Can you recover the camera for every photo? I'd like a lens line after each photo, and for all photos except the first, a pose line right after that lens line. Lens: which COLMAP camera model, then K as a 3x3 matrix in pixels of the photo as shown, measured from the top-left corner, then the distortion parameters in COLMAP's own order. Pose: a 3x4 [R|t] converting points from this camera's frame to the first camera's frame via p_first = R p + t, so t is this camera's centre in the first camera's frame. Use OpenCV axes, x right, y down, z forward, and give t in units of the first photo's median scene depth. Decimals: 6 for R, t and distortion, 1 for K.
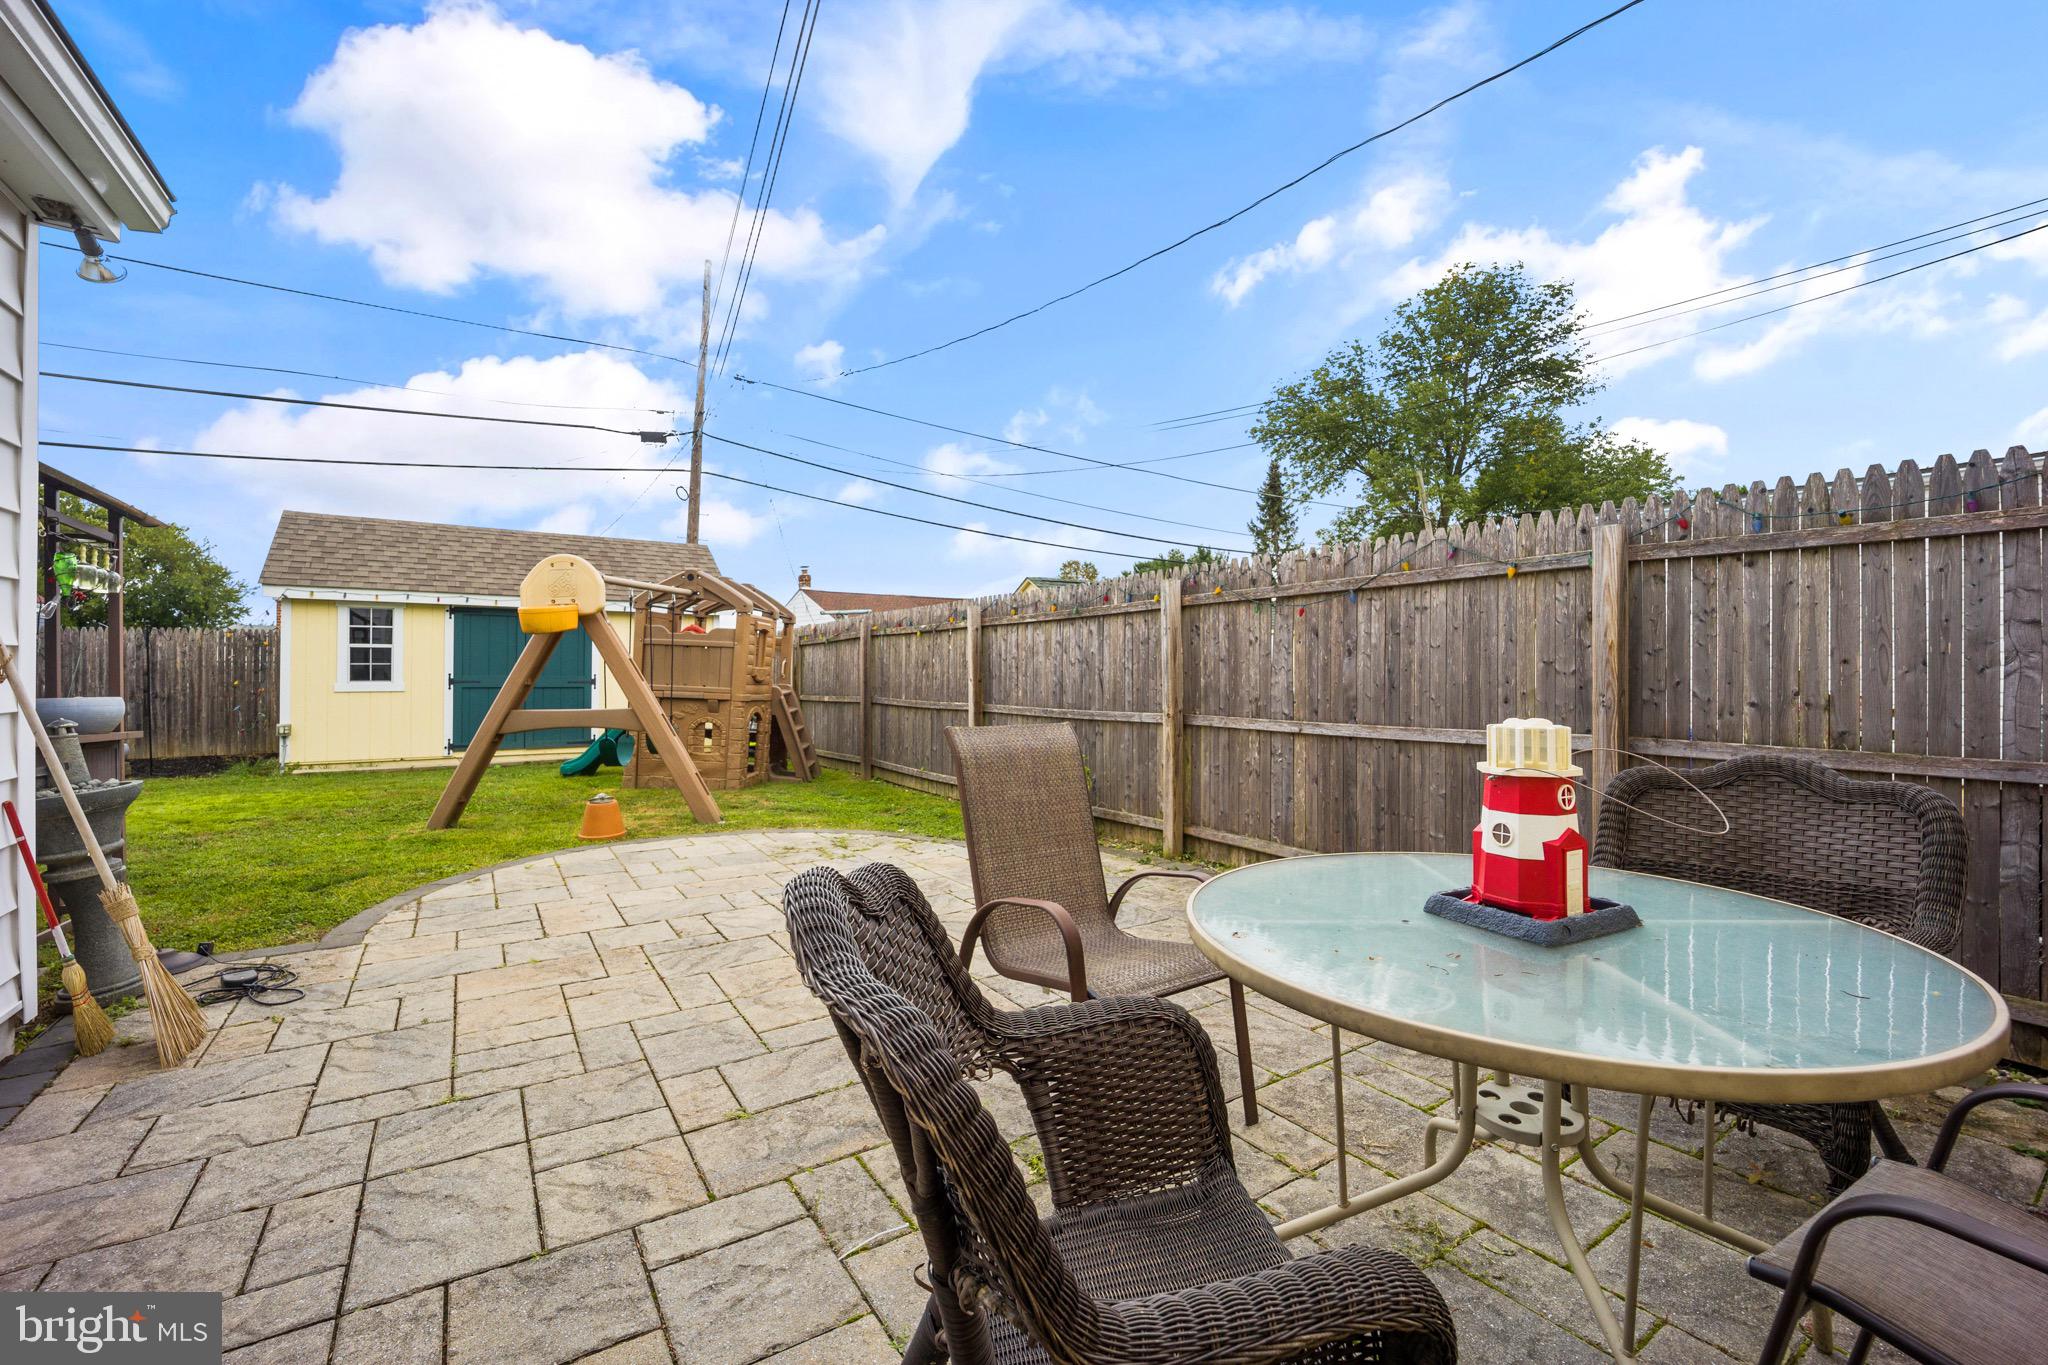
lens RADIAL K [[871.9, 0, 1026.1], [0, 871.9, 692.9], [0, 0, 1]] dist [-0.001384, -0.000104]
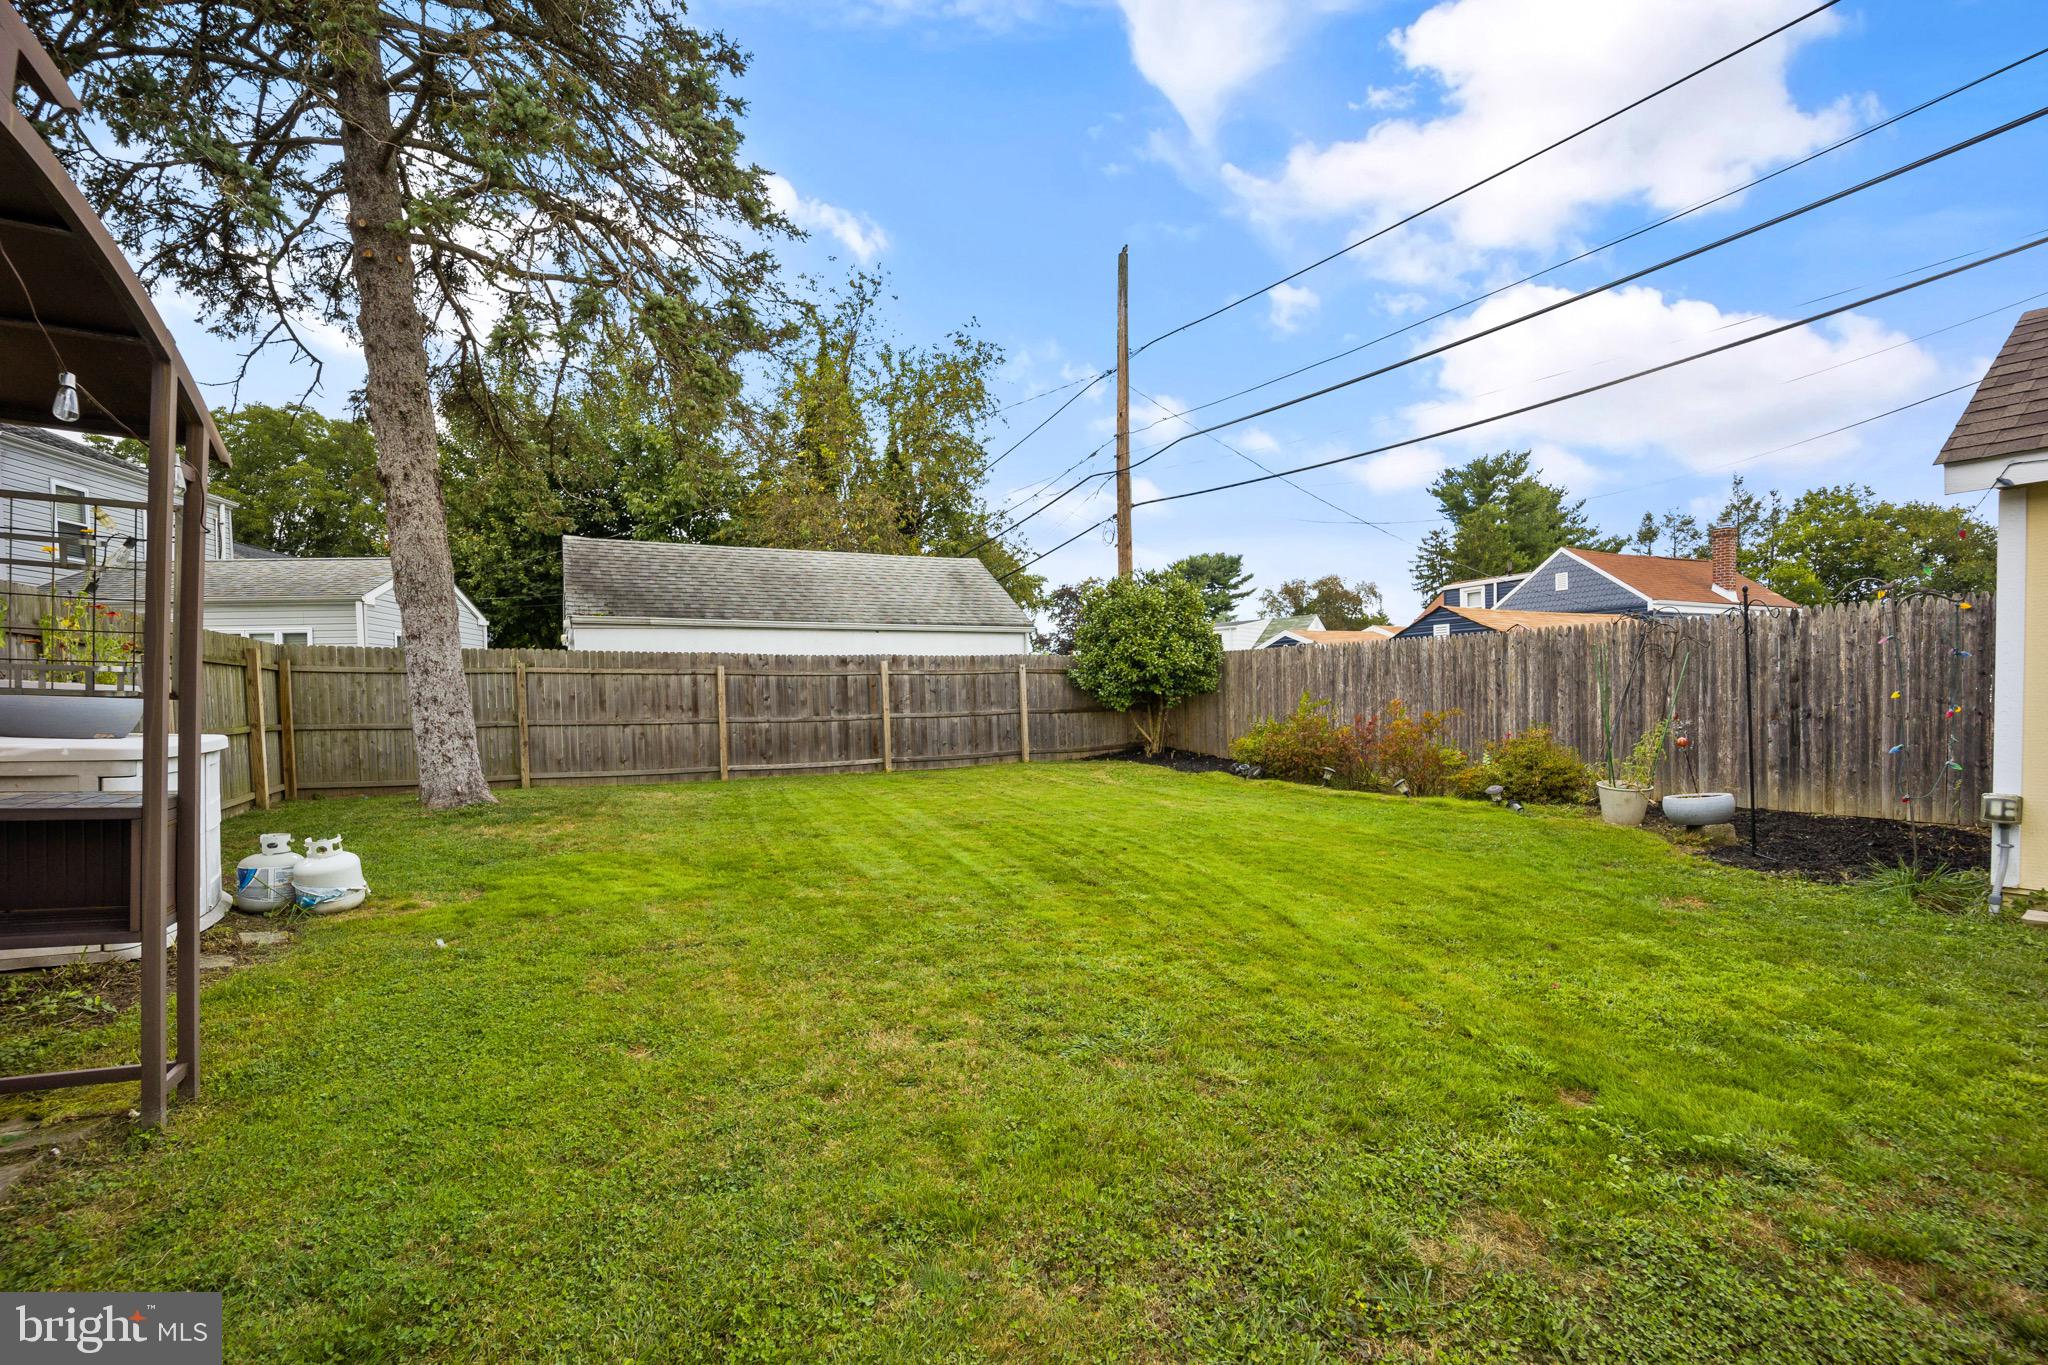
lens RADIAL K [[871.9, 0, 1026.1], [0, 871.9, 692.9], [0, 0, 1]] dist [-0.001384, -0.000104]
pose [[-0.035343, 0.002001, -0.999373, -0.352339], [-0.009238, 0.999955, 0.002328, -0.008253], [0.999333, 0.009314, -0.035323, 0.460053]]
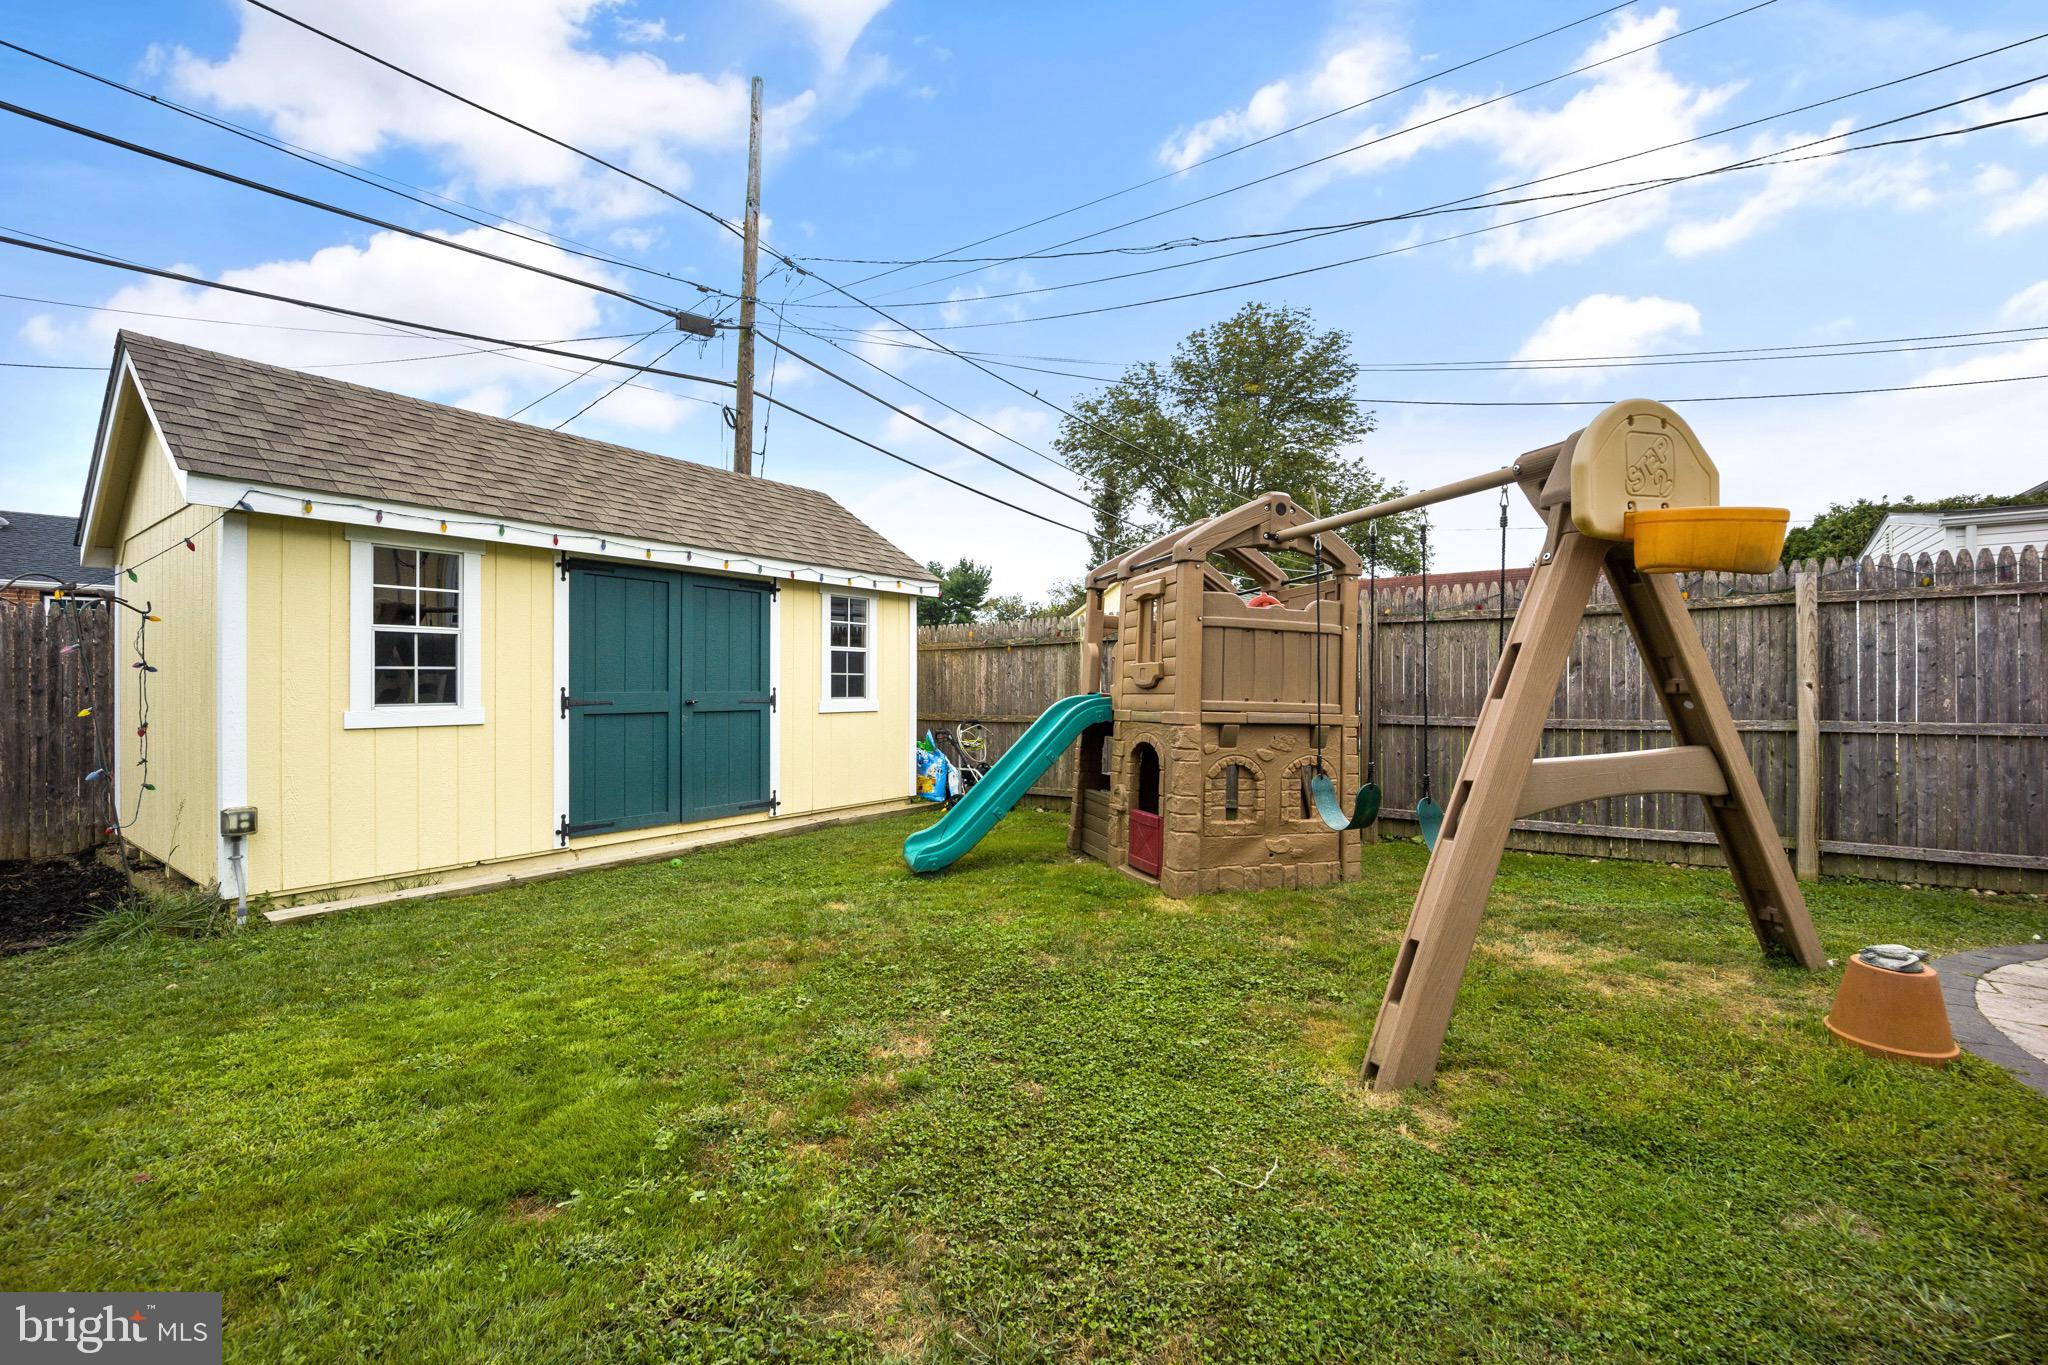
lens RADIAL K [[870.7, 0, 1022.4], [0, 870.7, 706.5], [0, 0, 1]] dist [0.001601, 0.000160]
pose [[0.939298, -0.015740, 0.342742, -0.539942], [0.017170, 0.999852, -0.001138, -0.005382], [-0.342674, 0.006954, 0.939429, 0.395045]]
